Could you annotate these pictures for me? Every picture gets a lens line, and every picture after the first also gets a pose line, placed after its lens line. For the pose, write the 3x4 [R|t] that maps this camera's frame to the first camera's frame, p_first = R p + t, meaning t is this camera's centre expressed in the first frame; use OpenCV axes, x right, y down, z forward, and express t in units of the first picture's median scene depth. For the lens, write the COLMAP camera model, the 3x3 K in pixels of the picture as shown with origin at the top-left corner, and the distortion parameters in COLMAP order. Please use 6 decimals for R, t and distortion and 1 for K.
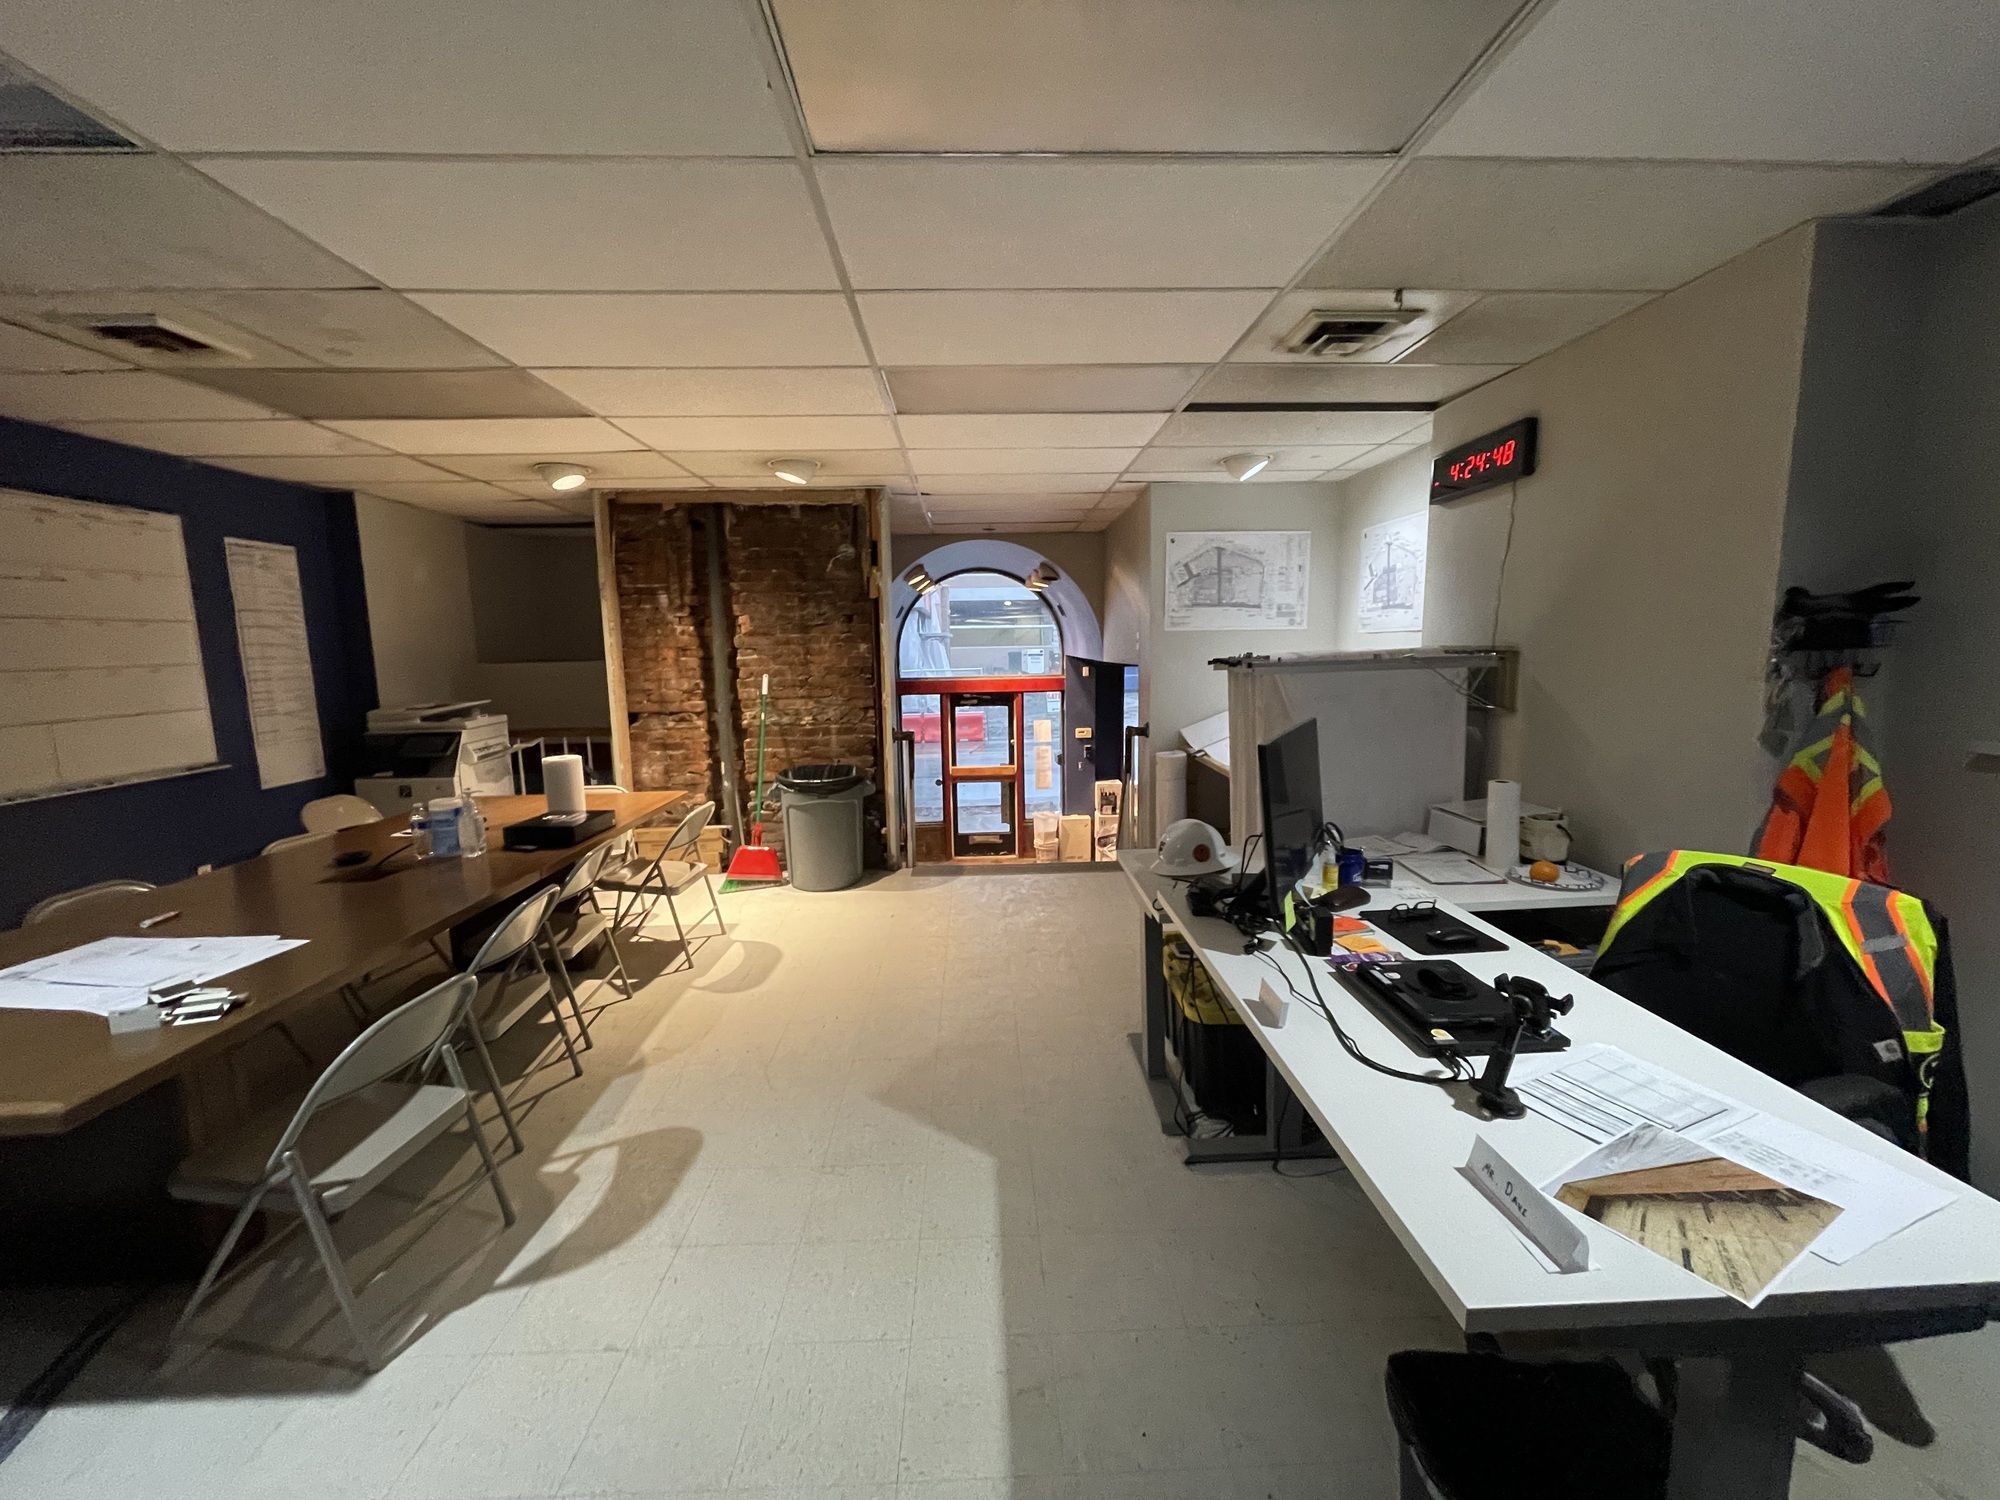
lens RADIAL K [[803.2, 0, 1005.3], [0, 803.2, 750.8], [0, 0, 1]] dist [-0.000163, 0.000000]
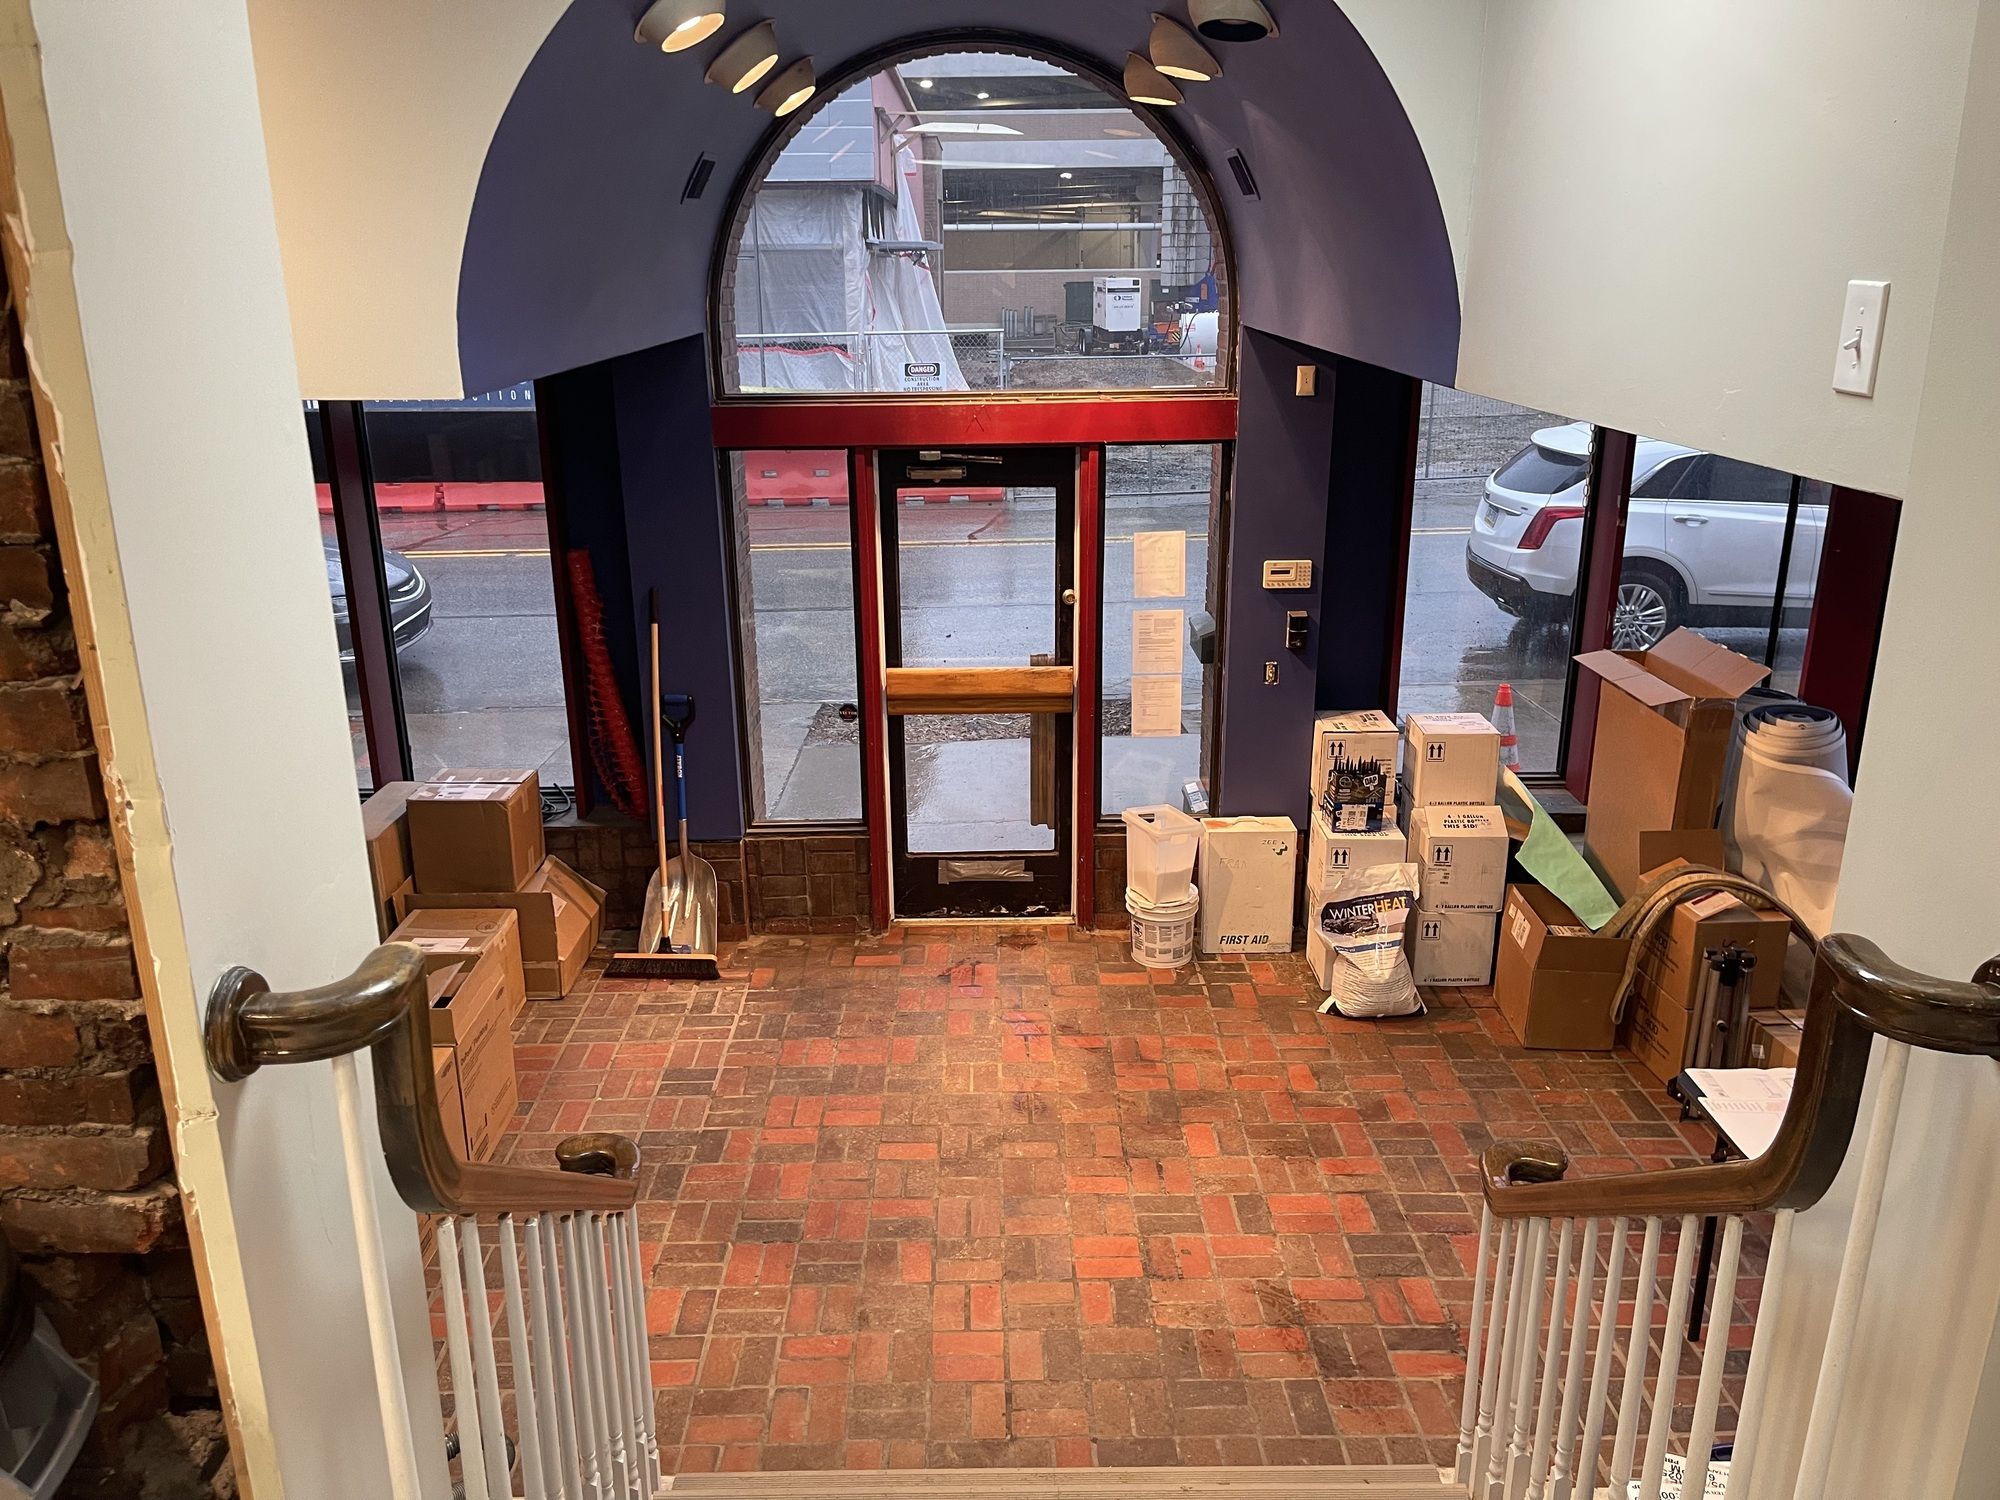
lens RADIAL K [[1493.1, 0, 991.5], [0, 1493.1, 745.7], [0, 0, 1]] dist [0.055499, -0.000119]
pose [[0.999042, 0.019310, -0.039275, 0.002652], [-0.011985, 0.983808, 0.178825, -0.060611], [0.042092, -0.178182, 0.983097, 0.379987]]
